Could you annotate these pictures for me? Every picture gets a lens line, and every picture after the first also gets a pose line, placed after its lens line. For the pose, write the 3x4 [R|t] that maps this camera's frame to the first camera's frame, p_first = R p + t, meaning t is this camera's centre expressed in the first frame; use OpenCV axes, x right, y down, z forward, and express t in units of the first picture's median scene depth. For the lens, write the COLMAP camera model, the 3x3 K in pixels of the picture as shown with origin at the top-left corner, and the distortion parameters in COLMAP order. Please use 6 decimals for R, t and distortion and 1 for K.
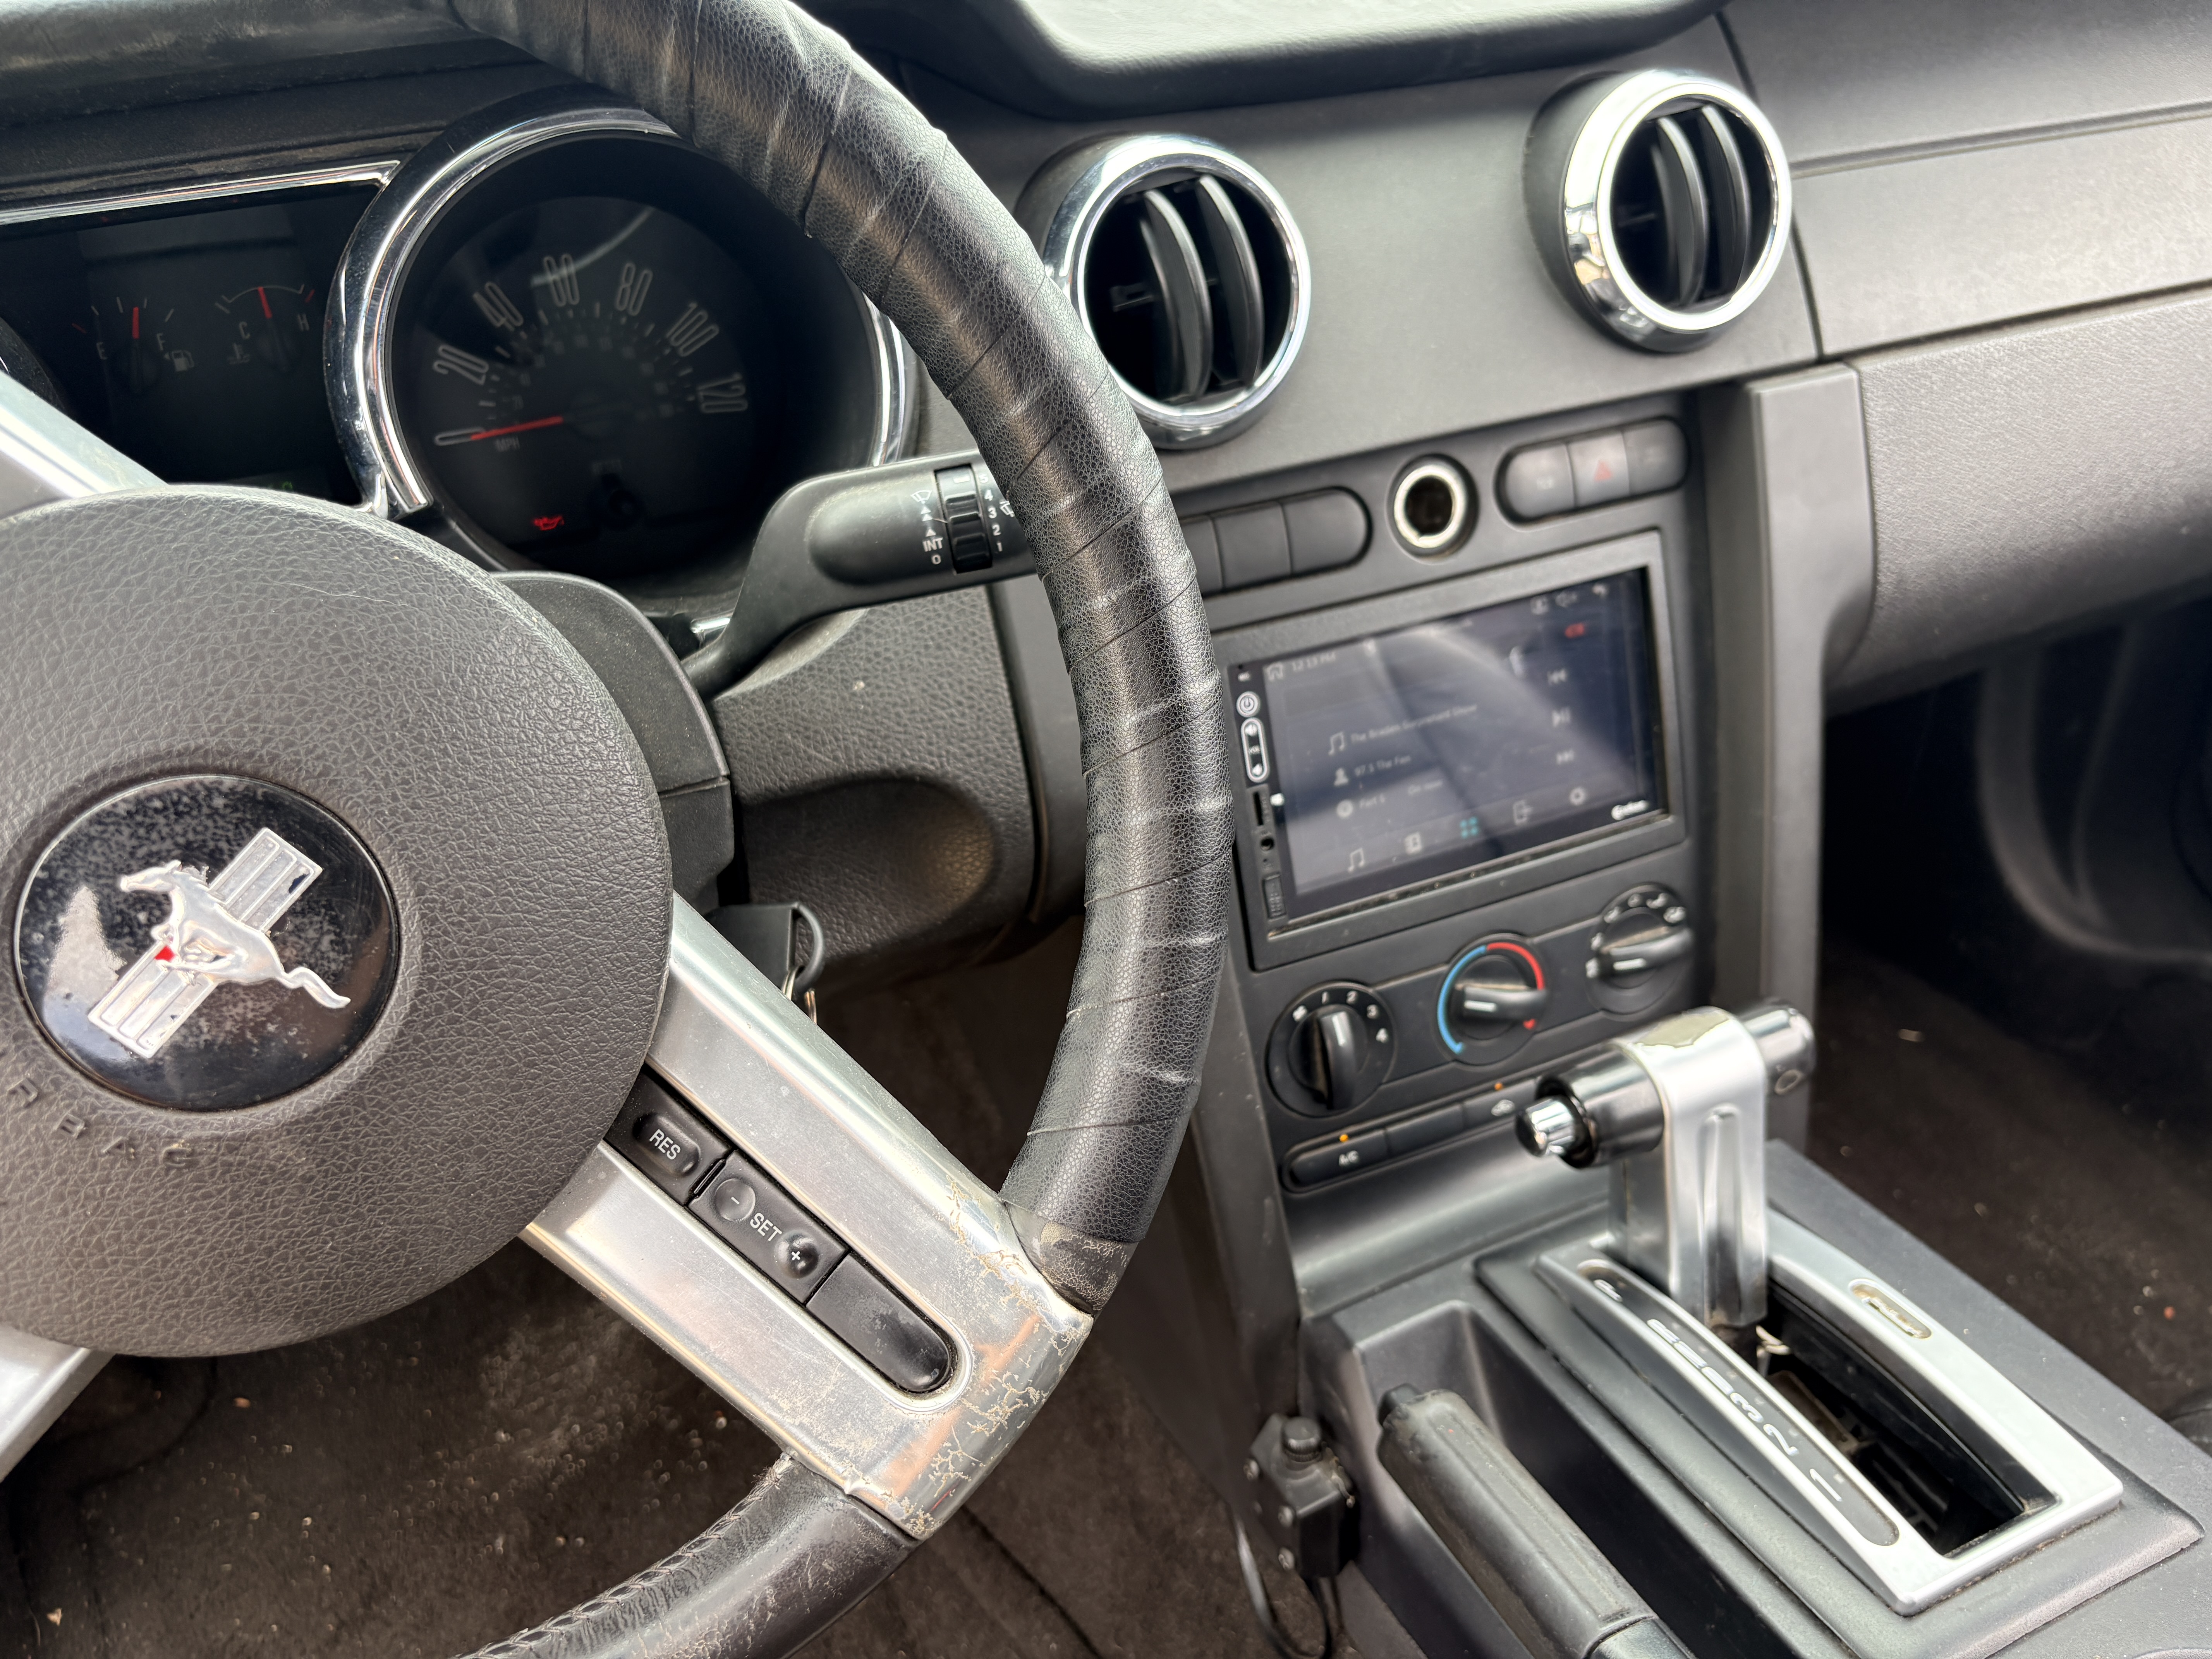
lens RADIAL K [[1708.4, 0, 1106.0], [0, 1708.4, 829.5], [0, 0, 1]] dist [-0.005715, -0.005604]
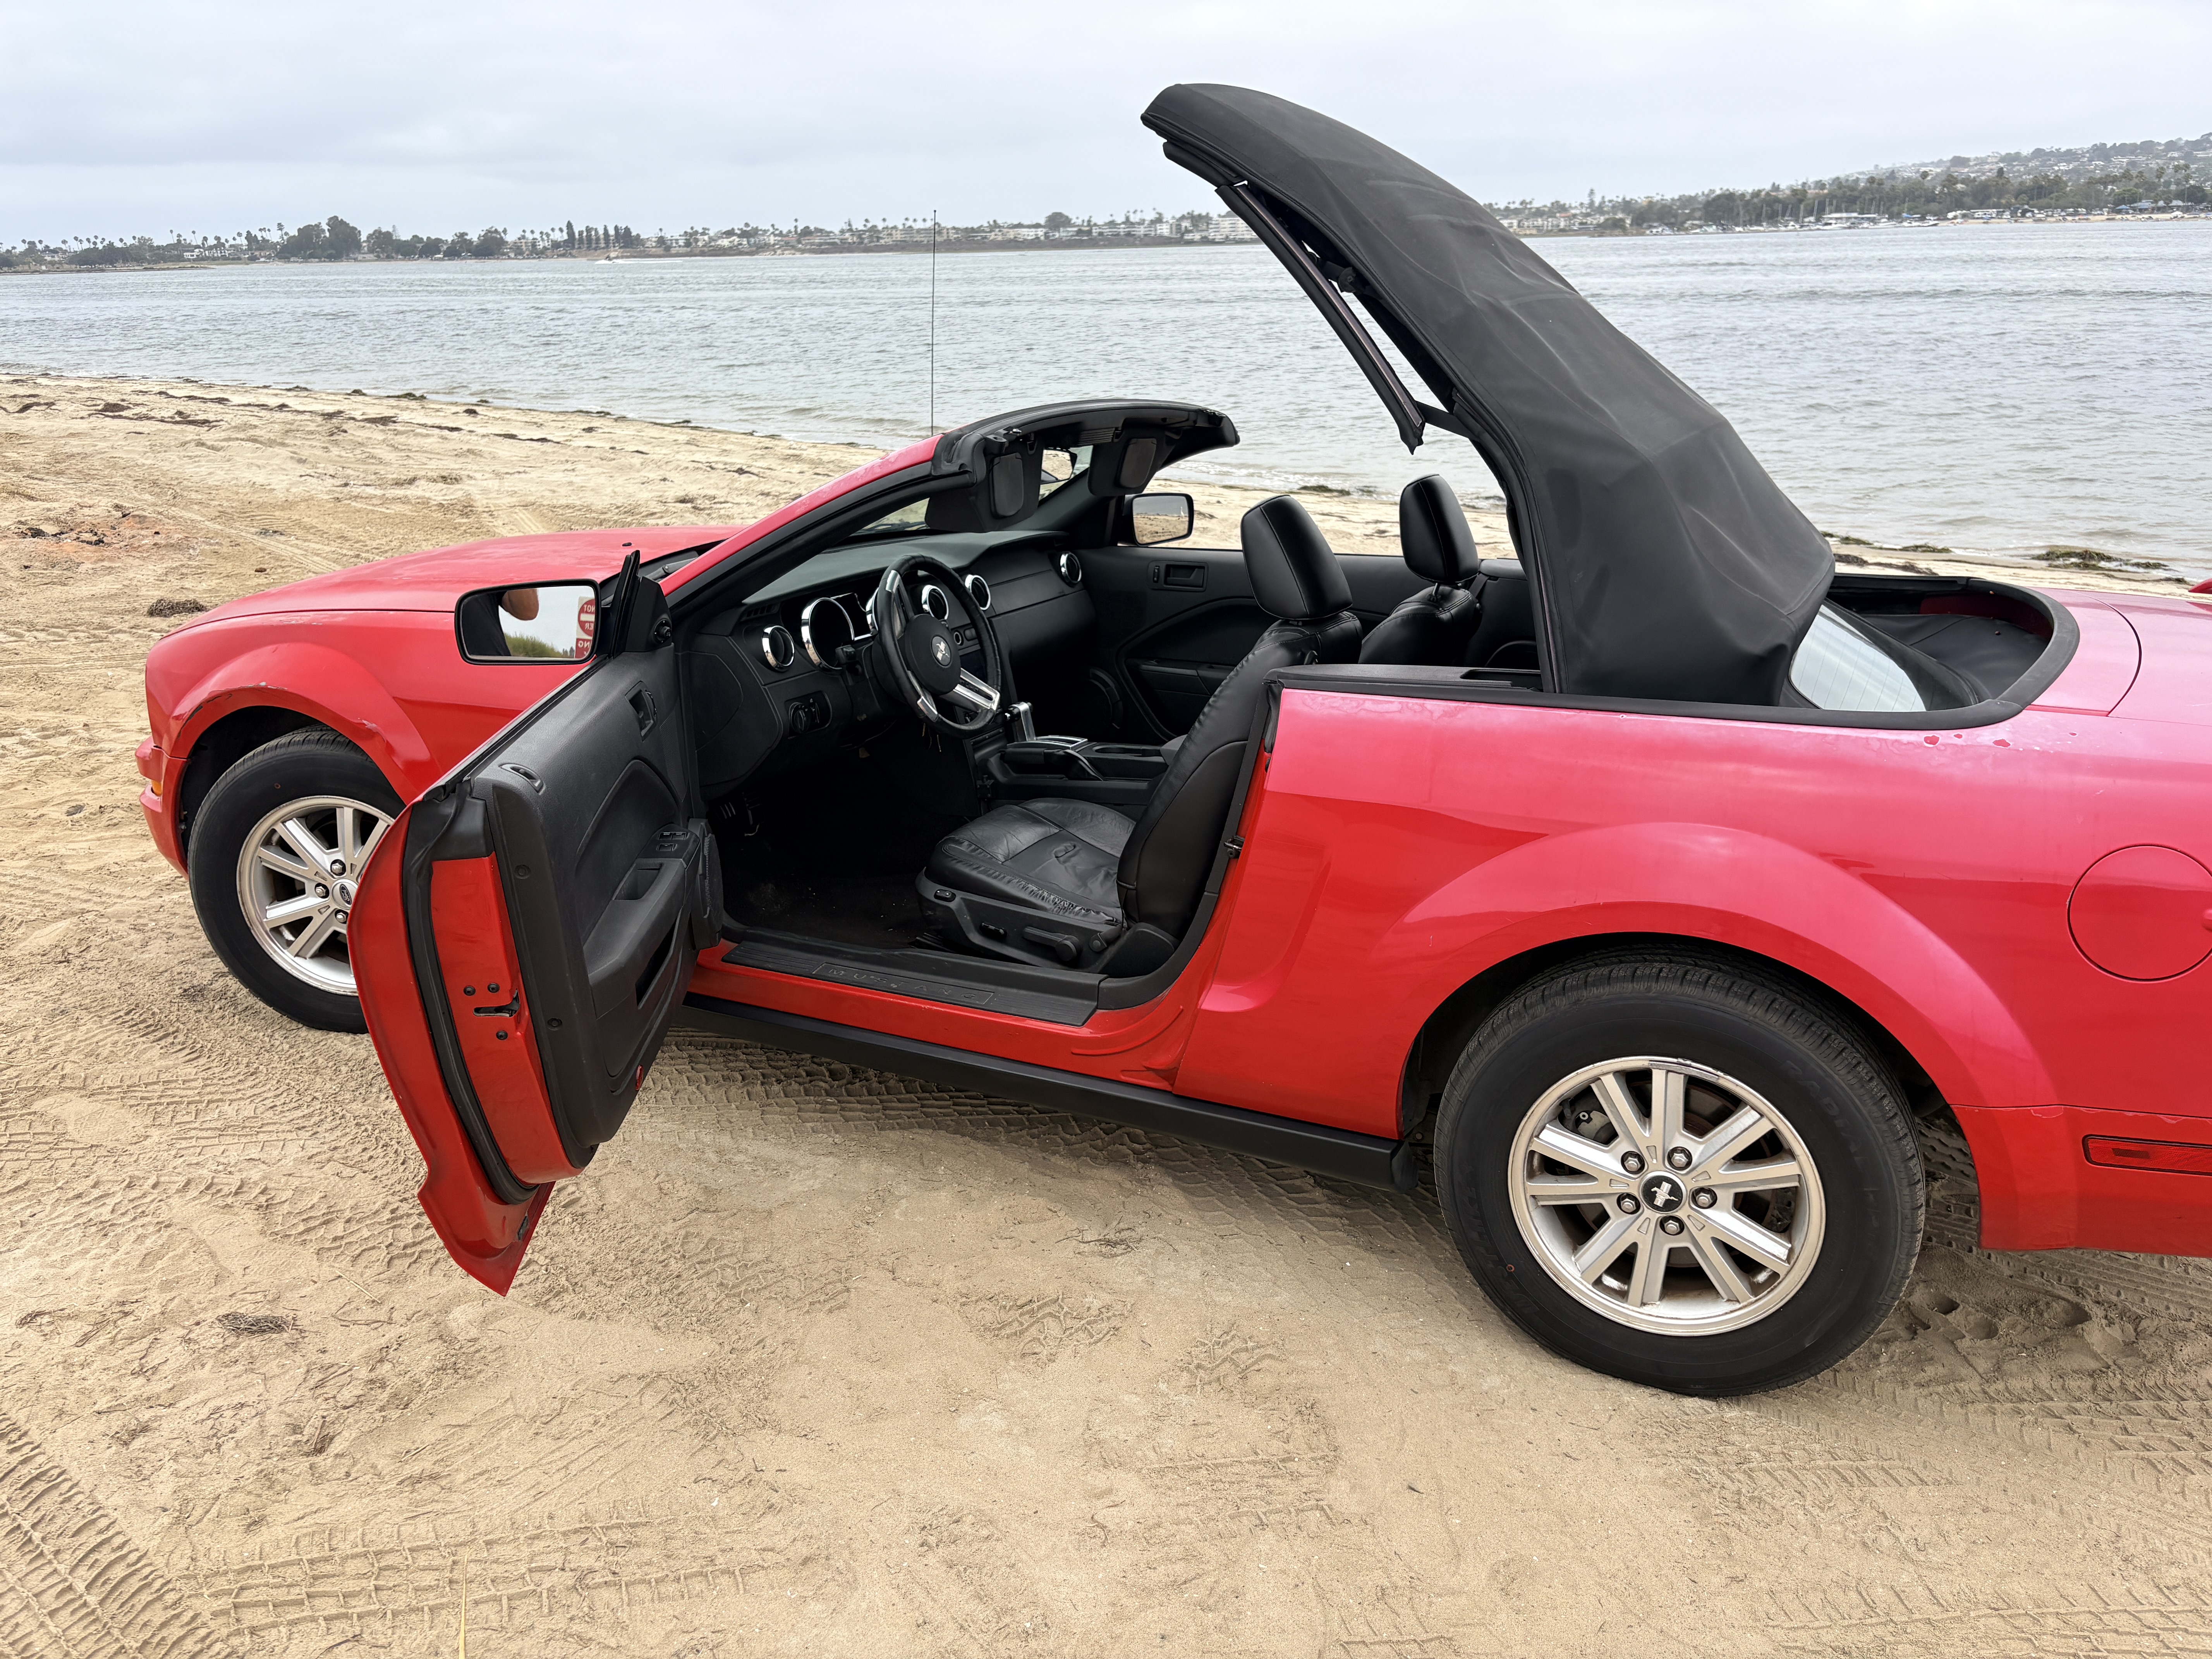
lens RADIAL K [[1669.7, 0, 1116.4], [0, 1669.7, 866.6], [0, 0, 1]] dist [0.047399, -0.049038]
pose [[0.748859, -0.153418, 0.644727, -3.491213], [0.305112, 0.943416, -0.129898, 1.595886], [-0.588317, 0.293990, 0.753295, -3.770074]]
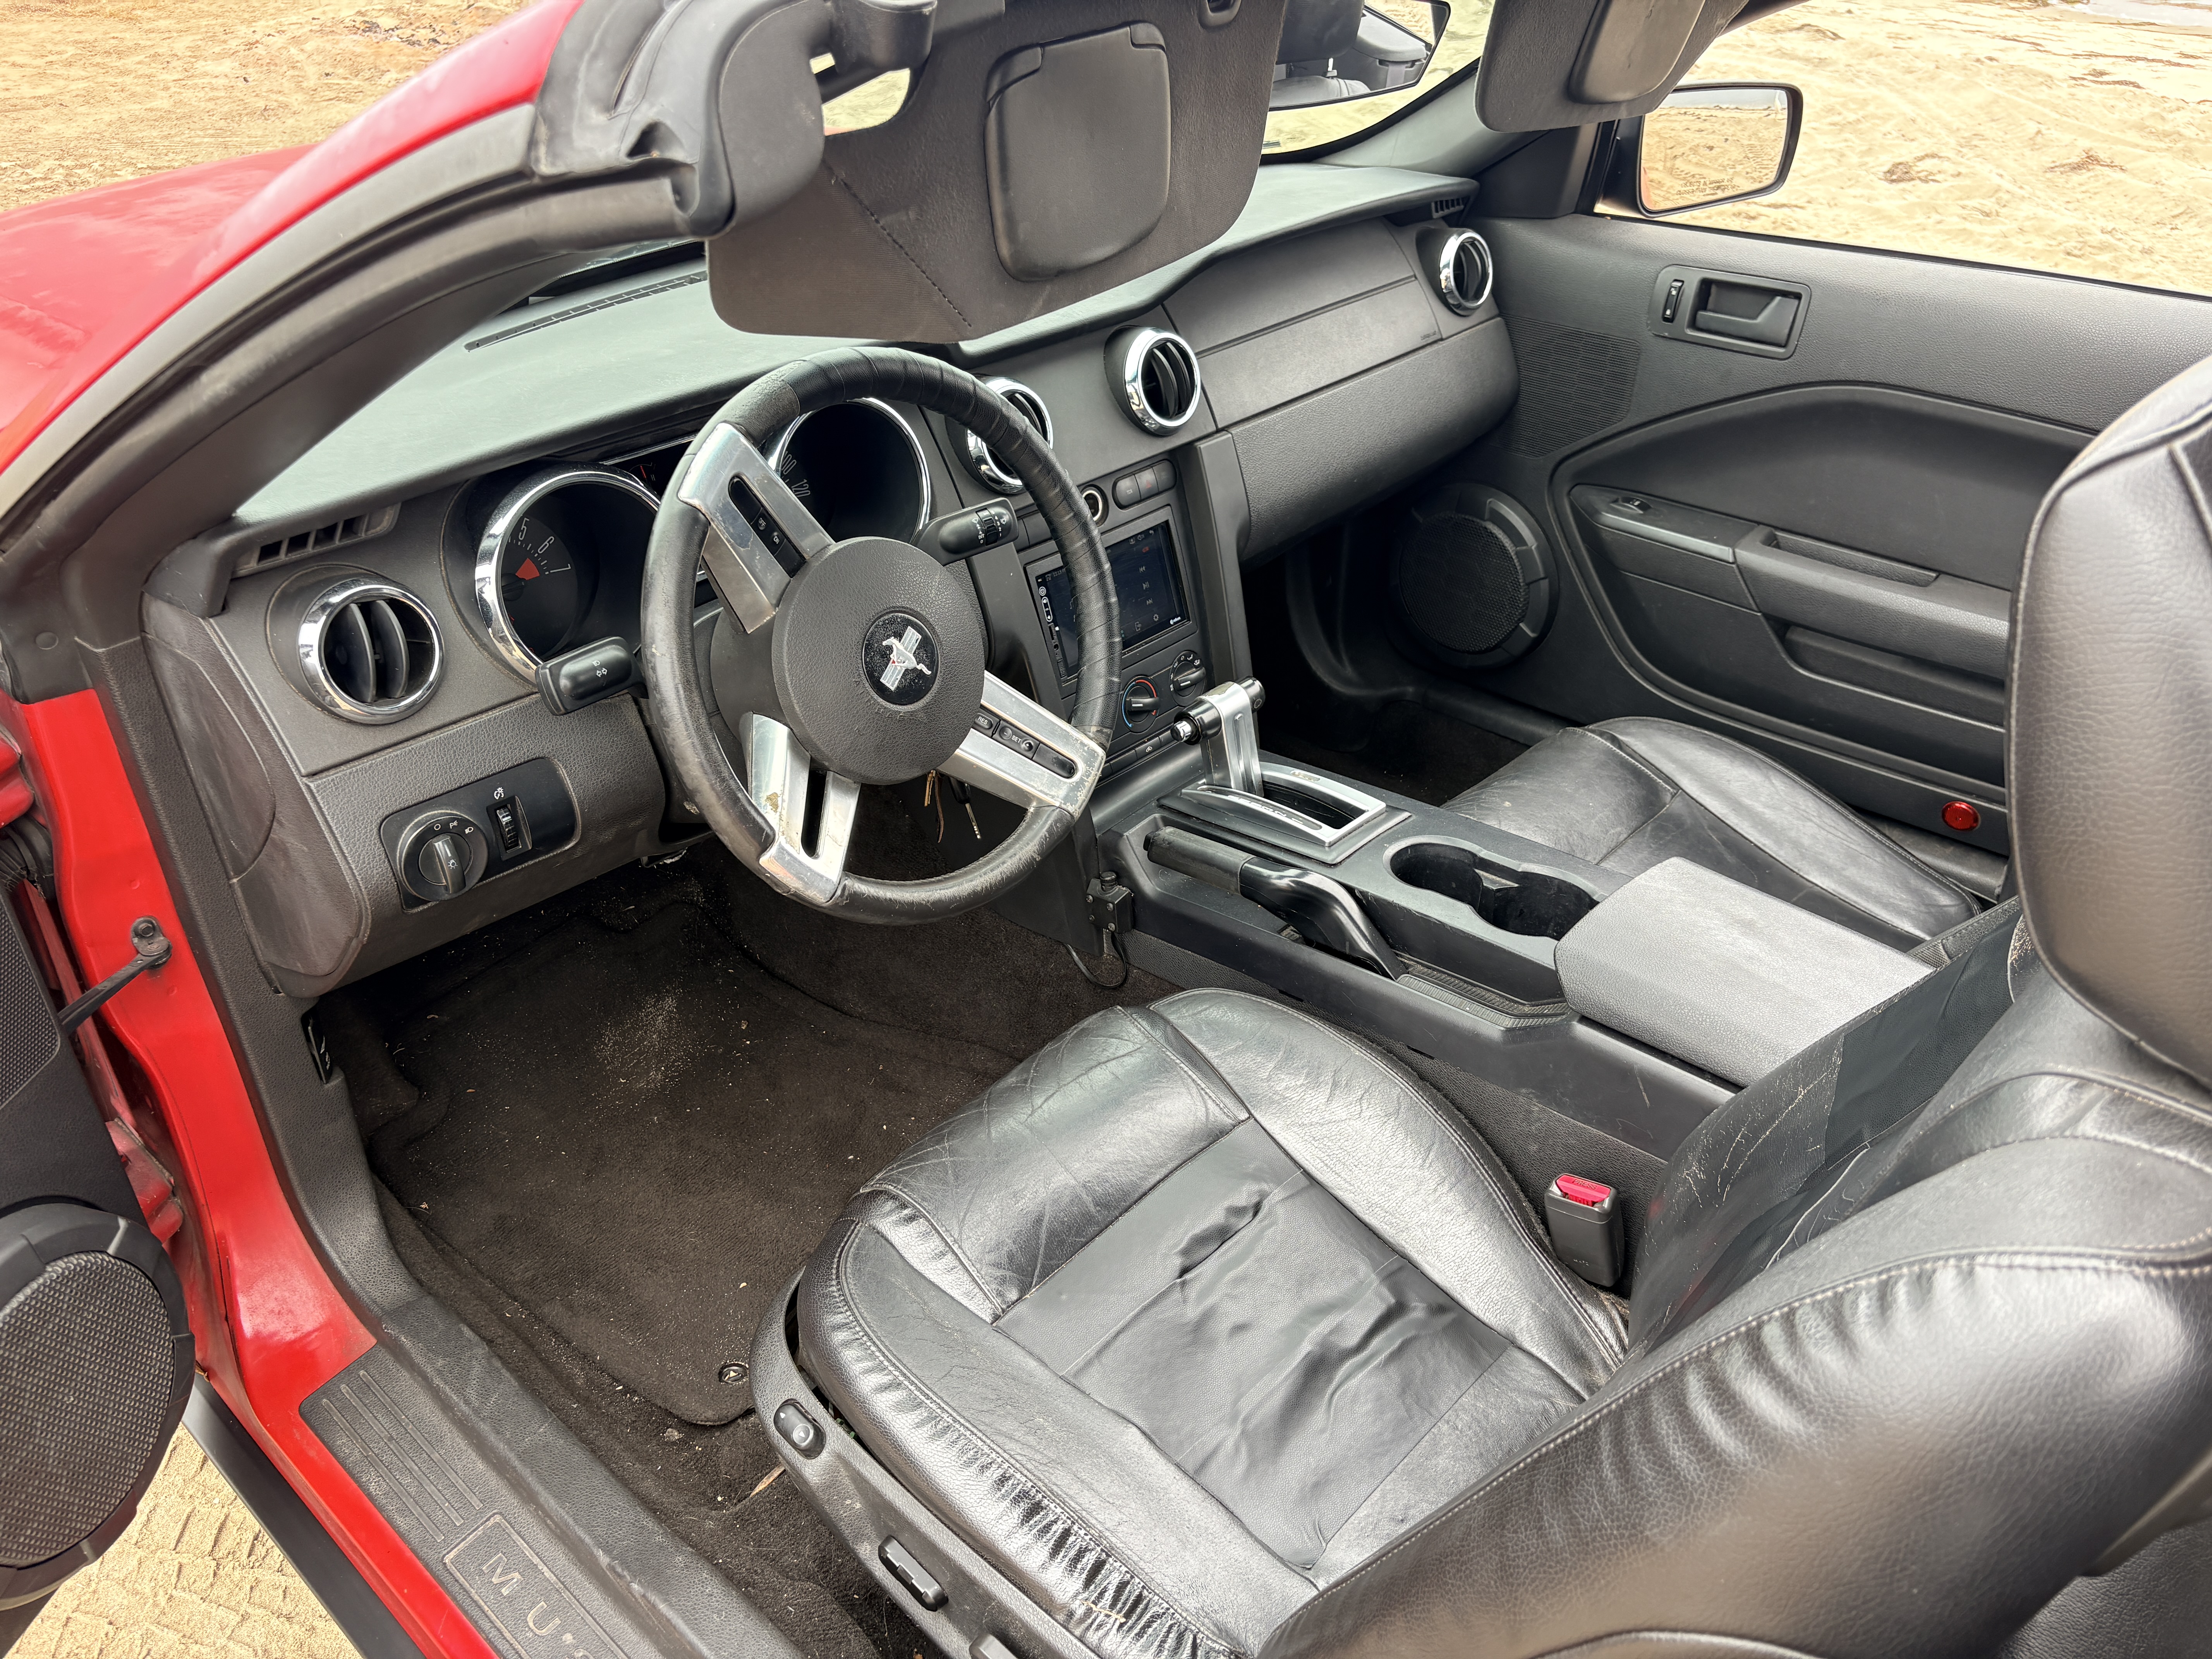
lens RADIAL K [[1675.3, 0, 1109.7], [0, 1675.3, 835.1], [0, 0, 1]] dist [0.051389, -0.062437]
pose [[0.916198, -0.175878, 0.360068, -0.755439], [0.171505, 0.984185, 0.044334, 0.182635], [-0.362171, 0.021135, 0.931872, -1.294039]]
